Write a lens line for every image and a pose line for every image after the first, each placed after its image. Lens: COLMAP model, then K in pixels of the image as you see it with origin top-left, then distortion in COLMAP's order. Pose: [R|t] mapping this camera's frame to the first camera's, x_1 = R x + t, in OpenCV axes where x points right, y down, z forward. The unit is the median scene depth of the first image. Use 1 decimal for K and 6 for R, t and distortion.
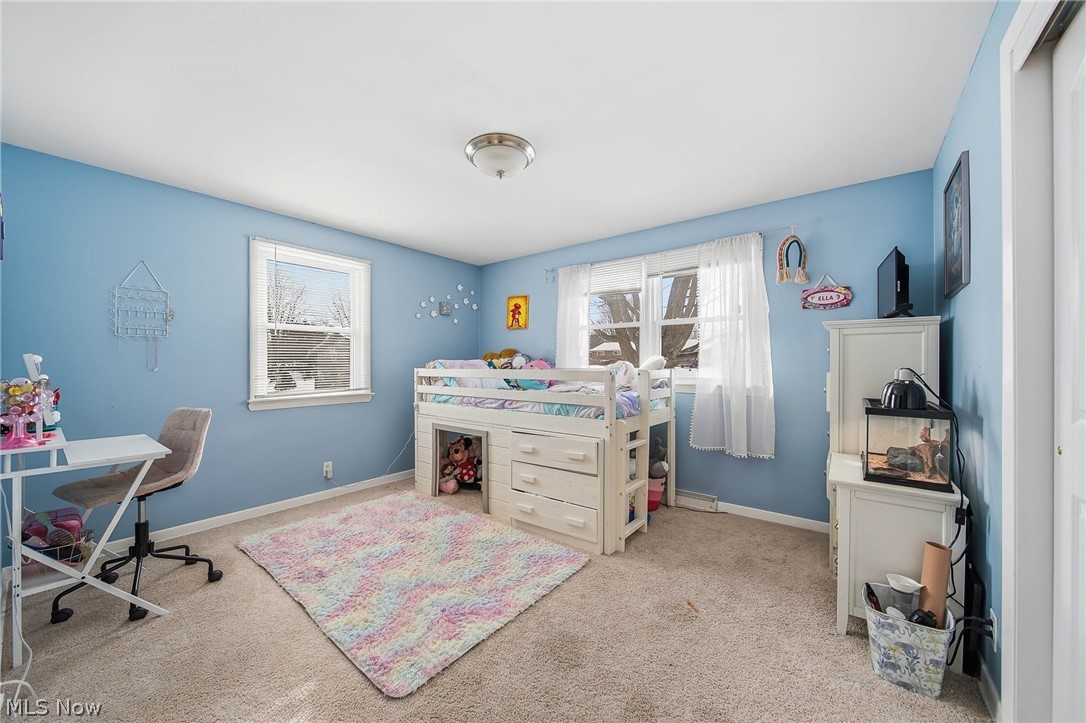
lens RADIAL K [[391.2, 0, 541.9], [0, 391.2, 365.1], [0, 0, 1]] dist [0.000029, 0.000003]
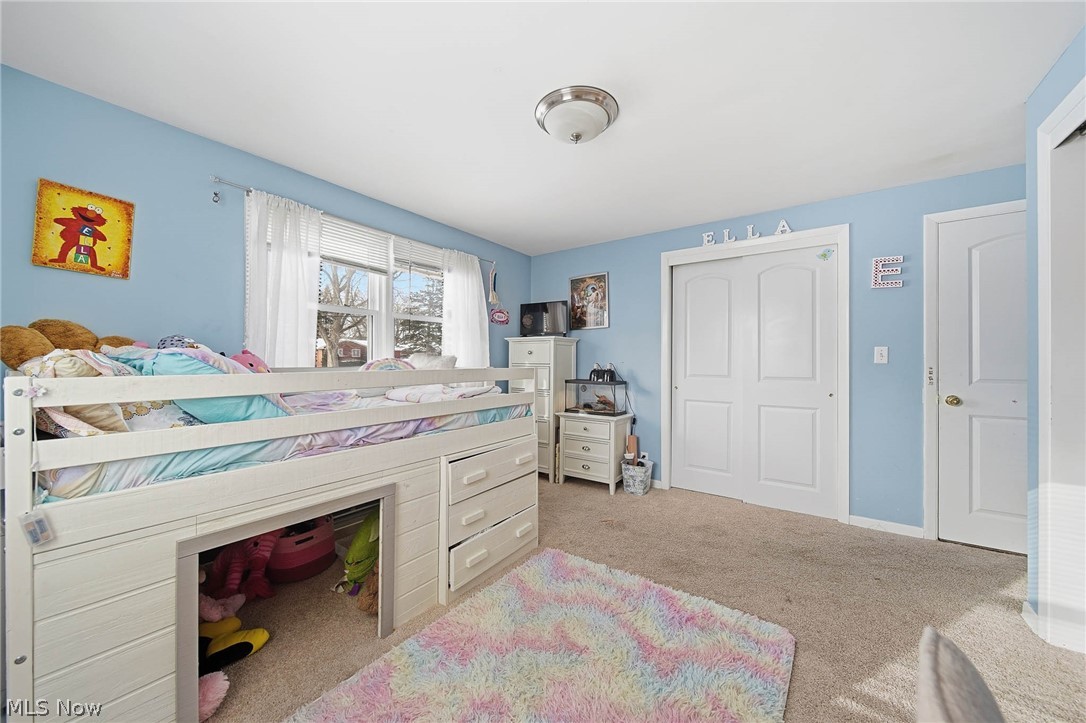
lens RADIAL K [[387.3, 0, 541.3], [0, 387.3, 363.2], [0, 0, 1]] dist [-0.001799, -0.000093]
pose [[-0.028437, -0.004522, 0.999585, -0.688397], [0.002138, 0.999987, 0.004585, -0.001873], [-0.999593, 0.002267, -0.028427, 0.805404]]
